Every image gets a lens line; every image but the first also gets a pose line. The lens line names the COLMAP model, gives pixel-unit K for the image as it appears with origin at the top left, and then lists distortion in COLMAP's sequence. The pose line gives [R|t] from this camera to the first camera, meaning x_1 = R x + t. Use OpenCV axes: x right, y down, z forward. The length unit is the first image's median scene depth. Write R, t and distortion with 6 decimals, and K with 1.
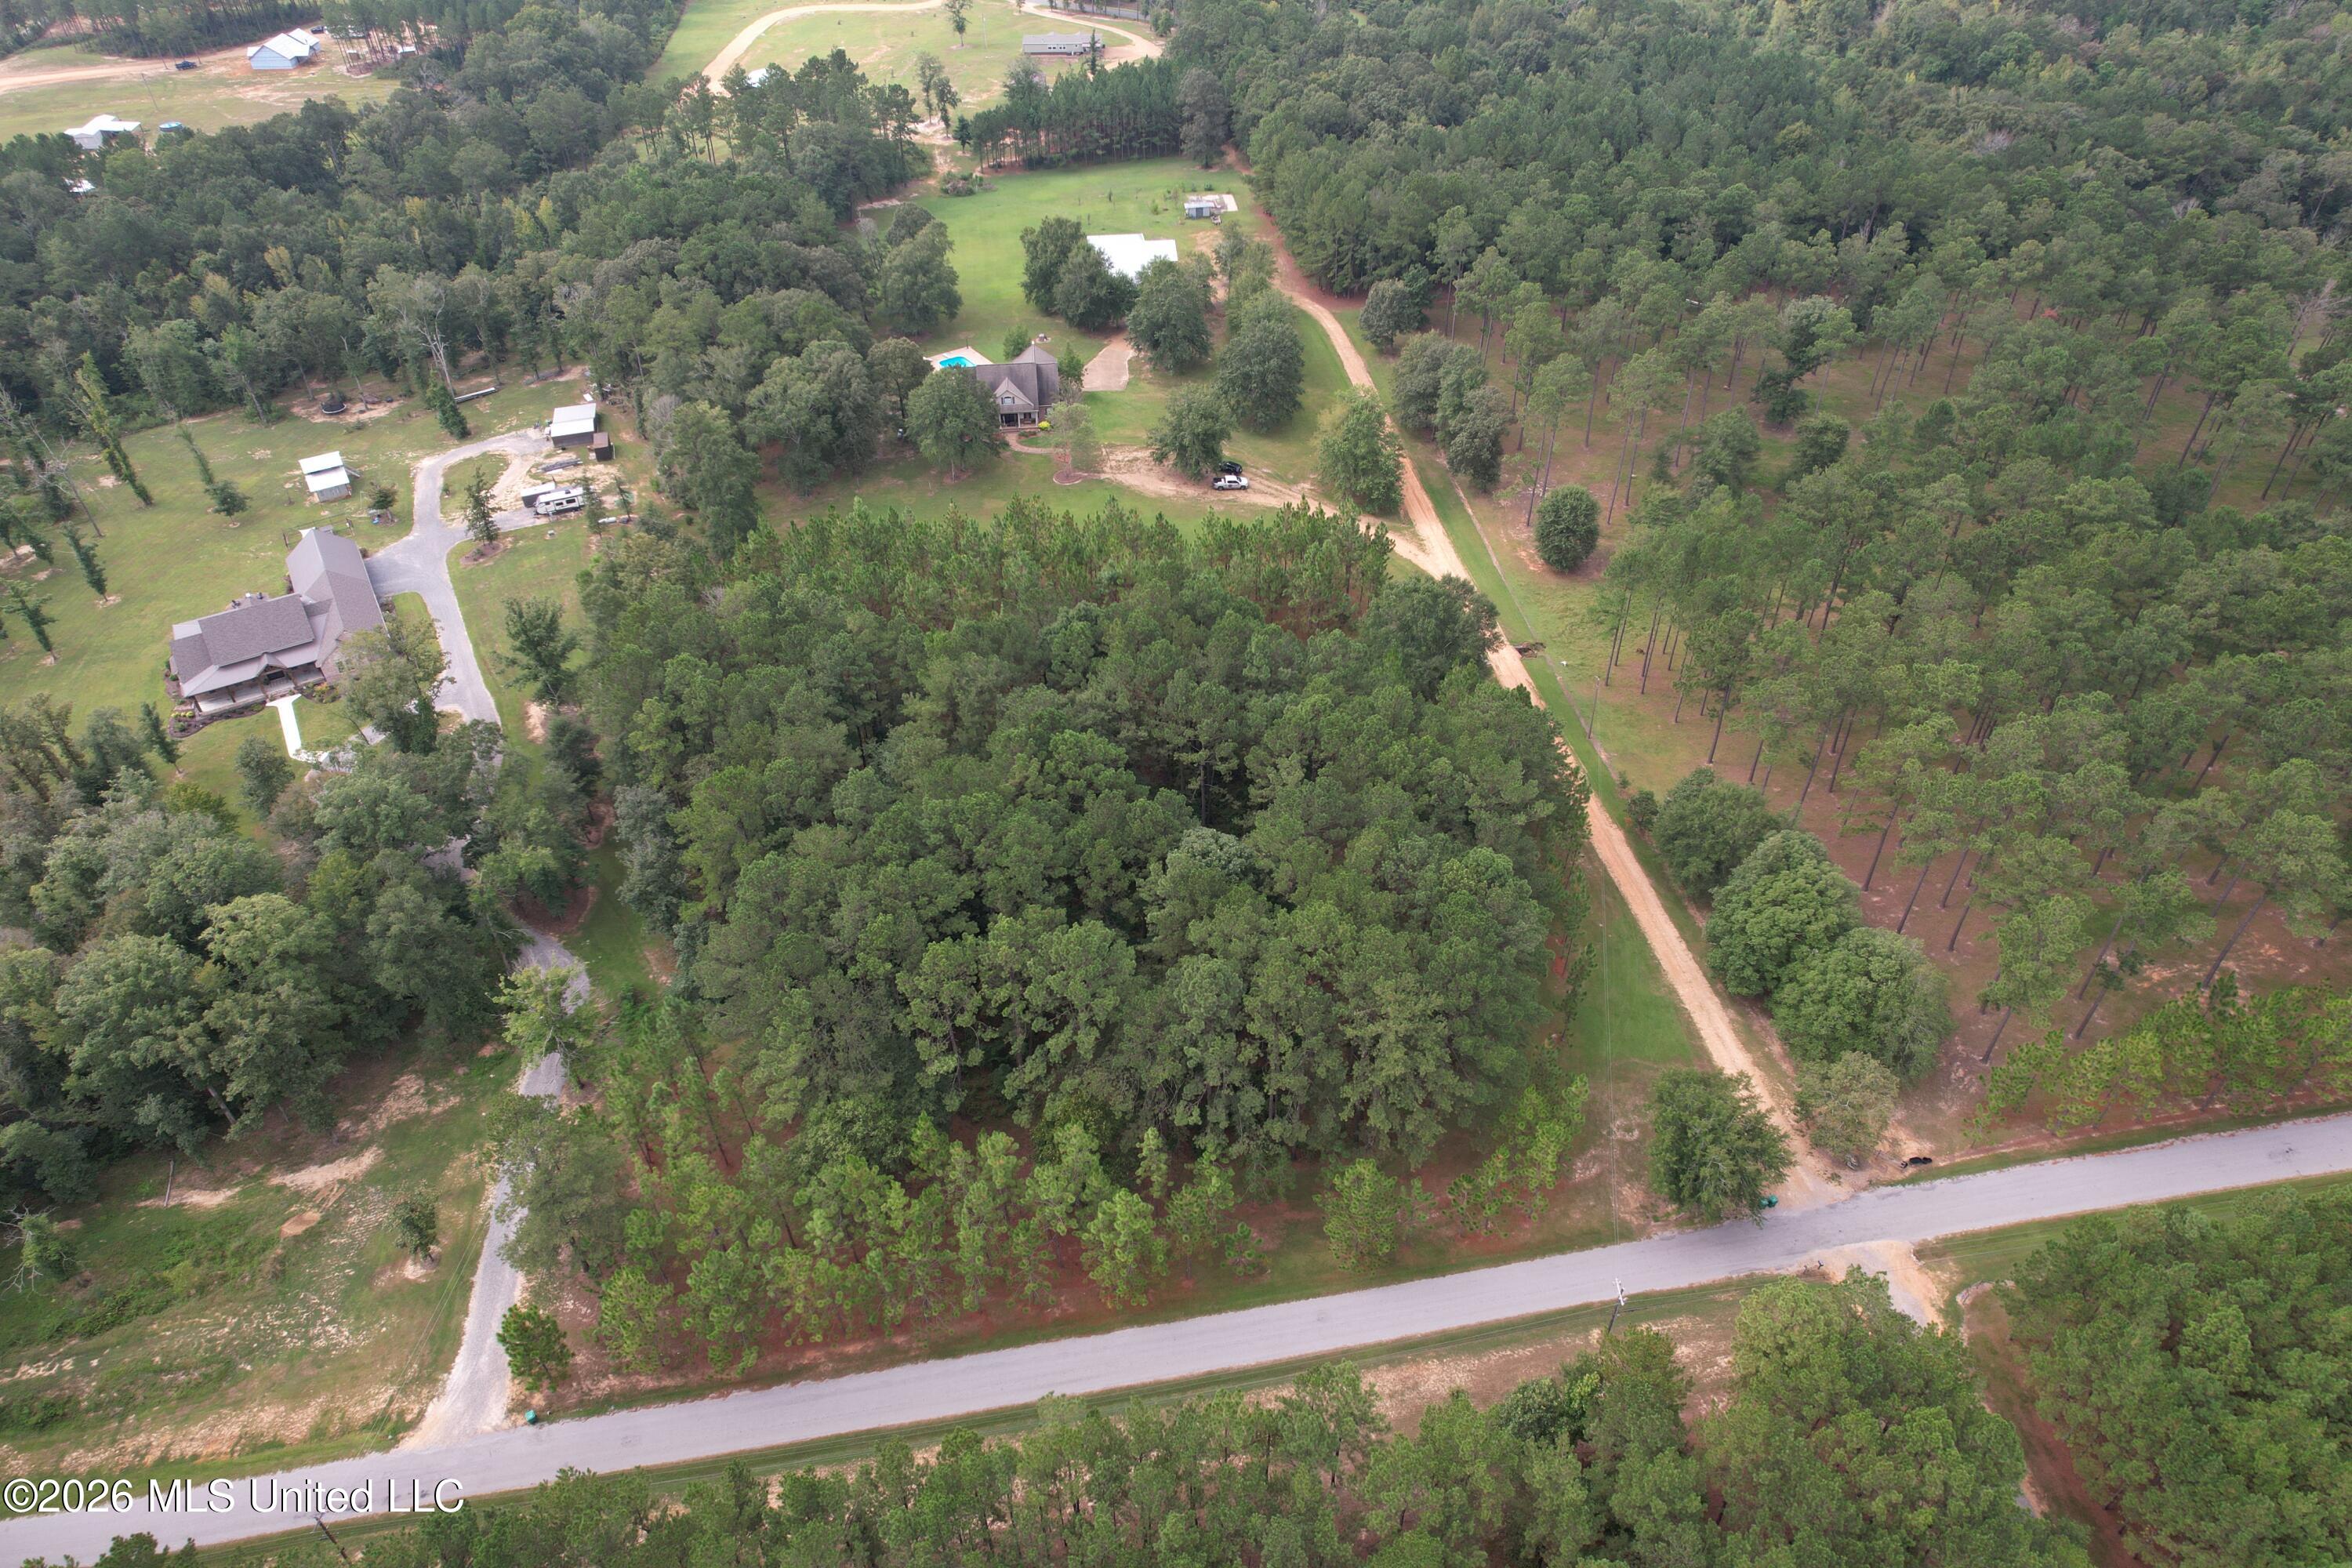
lens RADIAL K [[1502.1, 0, 1178.1], [0, 1502.1, 794.0], [0, 0, 1]] dist [-0.071170, 0.061483]
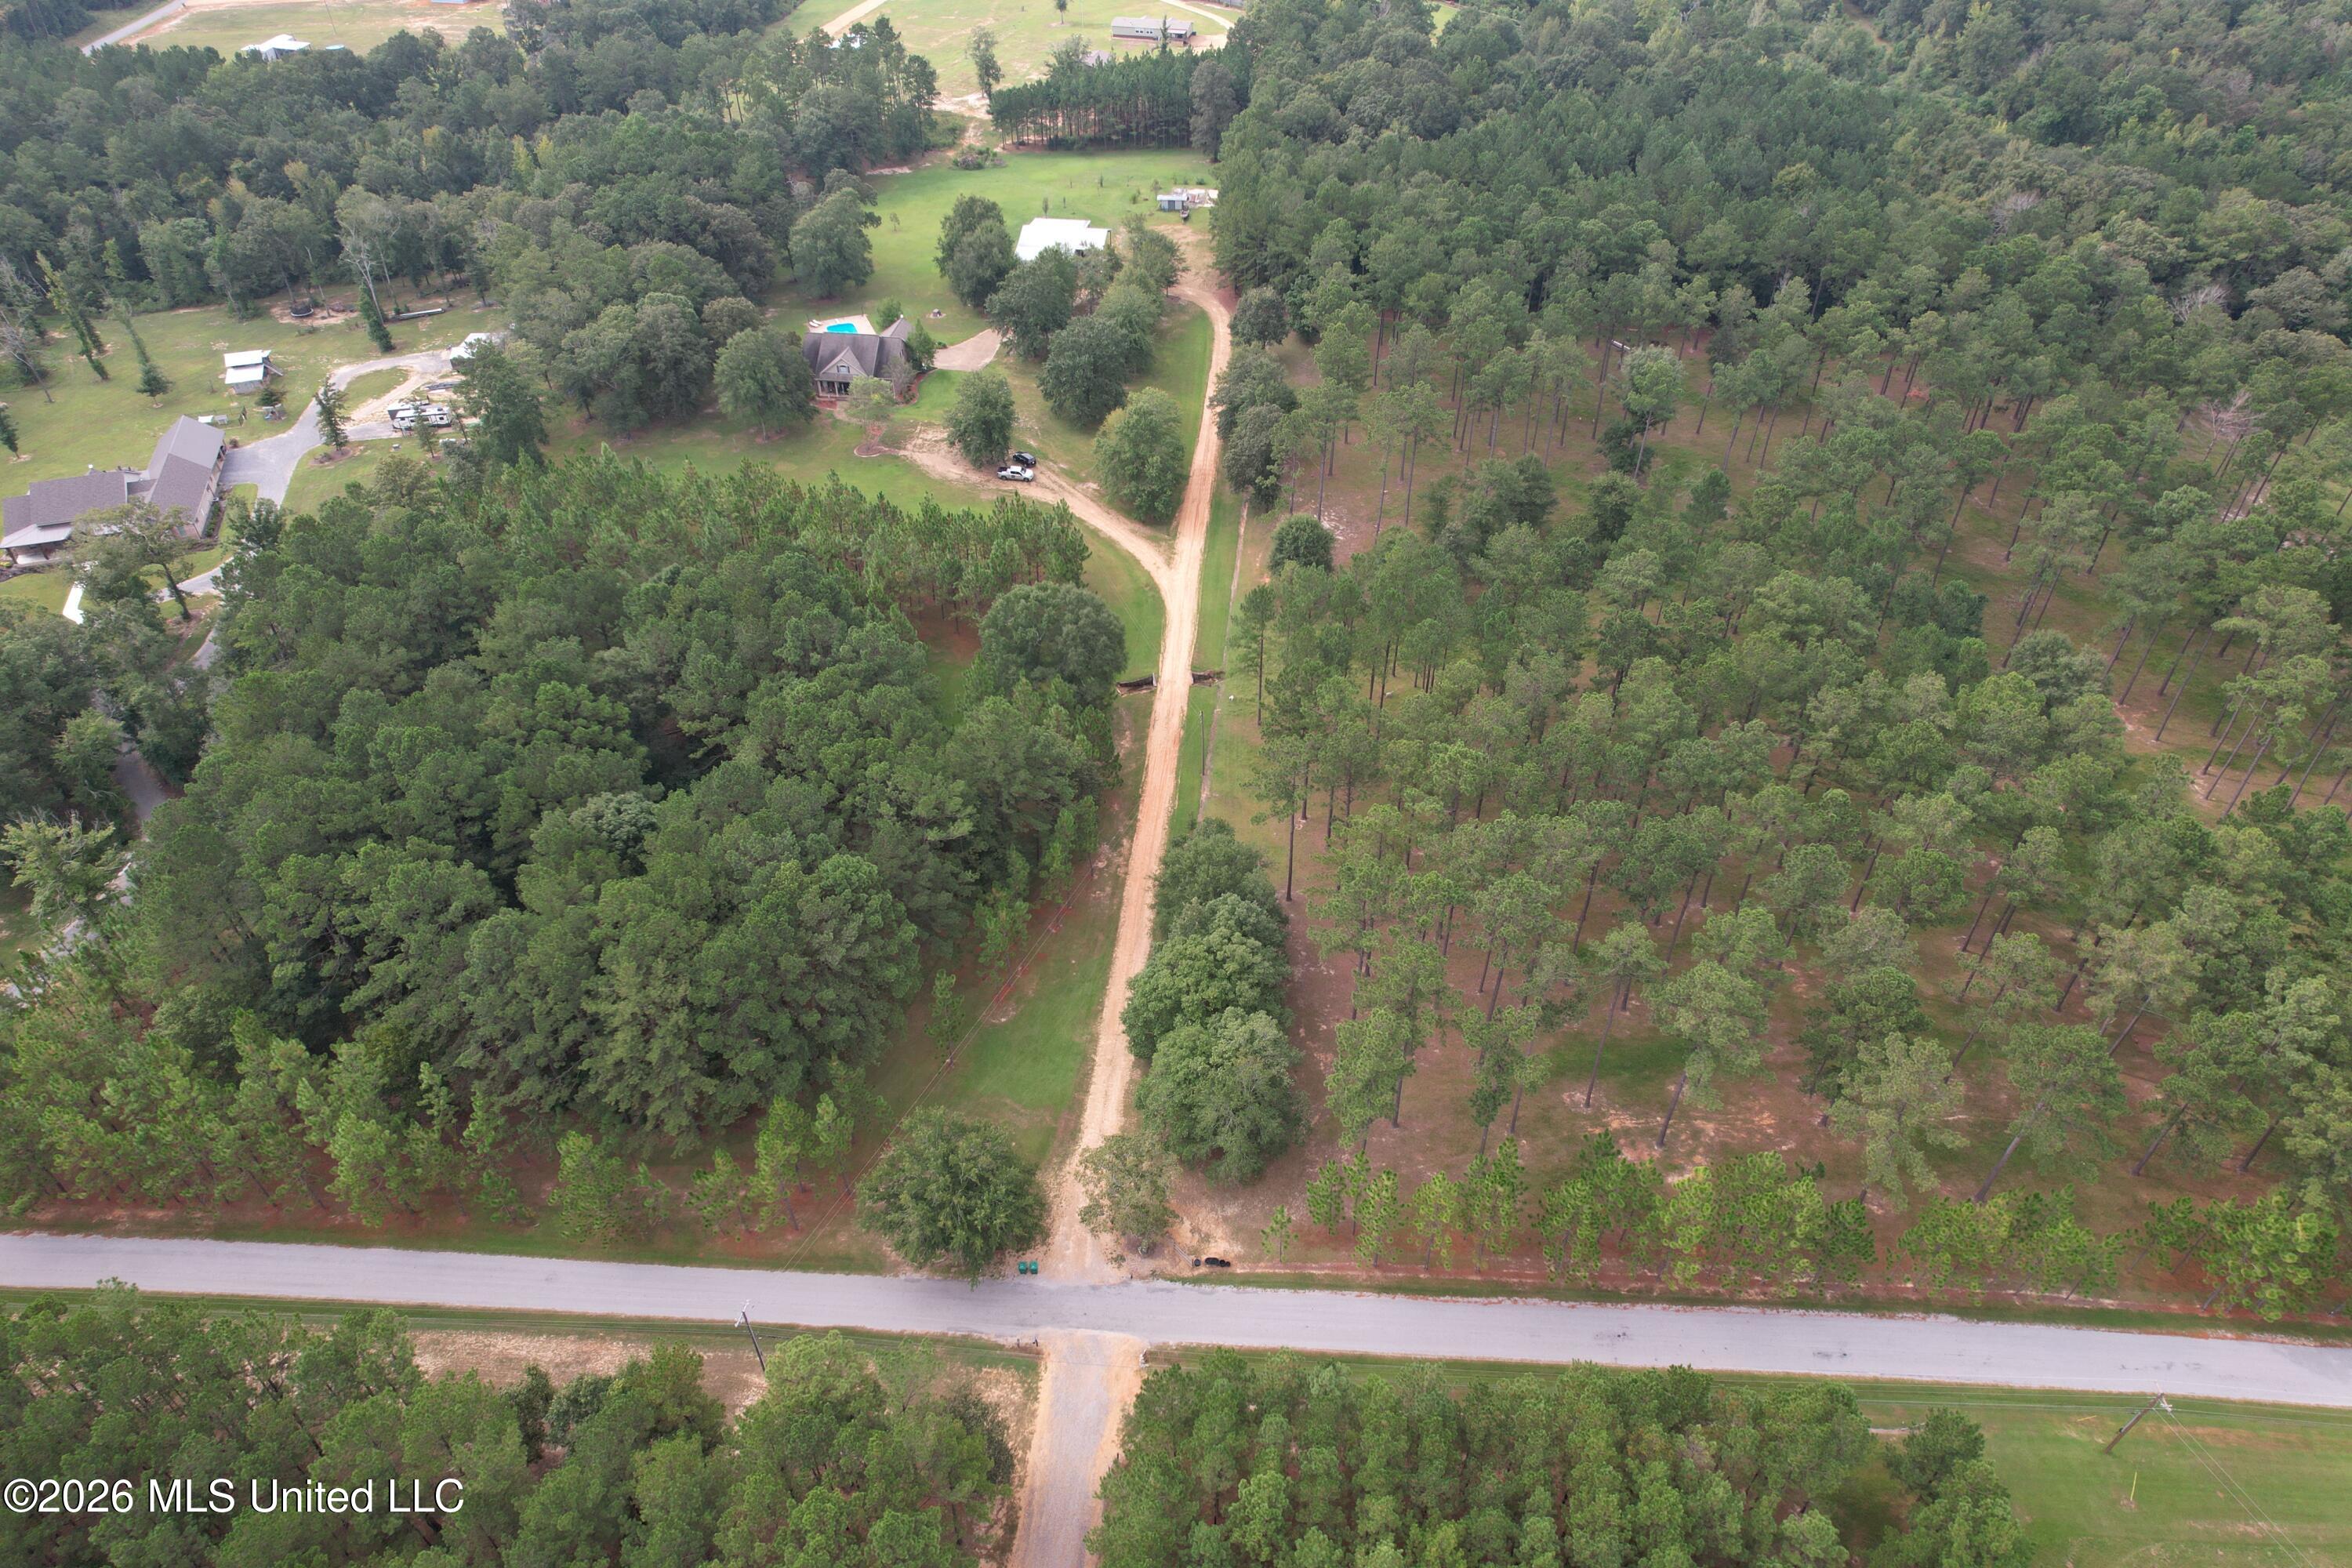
lens RADIAL K [[1502.1, 0, 1178.7], [0, 1502.1, 794.9], [0, 0, 1]] dist [-0.071170, 0.061483]
pose [[0.973727, 0.154757, -0.167054, 0.609133], [-0.153500, 0.987936, 0.020488, -0.060387], [0.168209, 0.005693, 0.985735, 0.068737]]
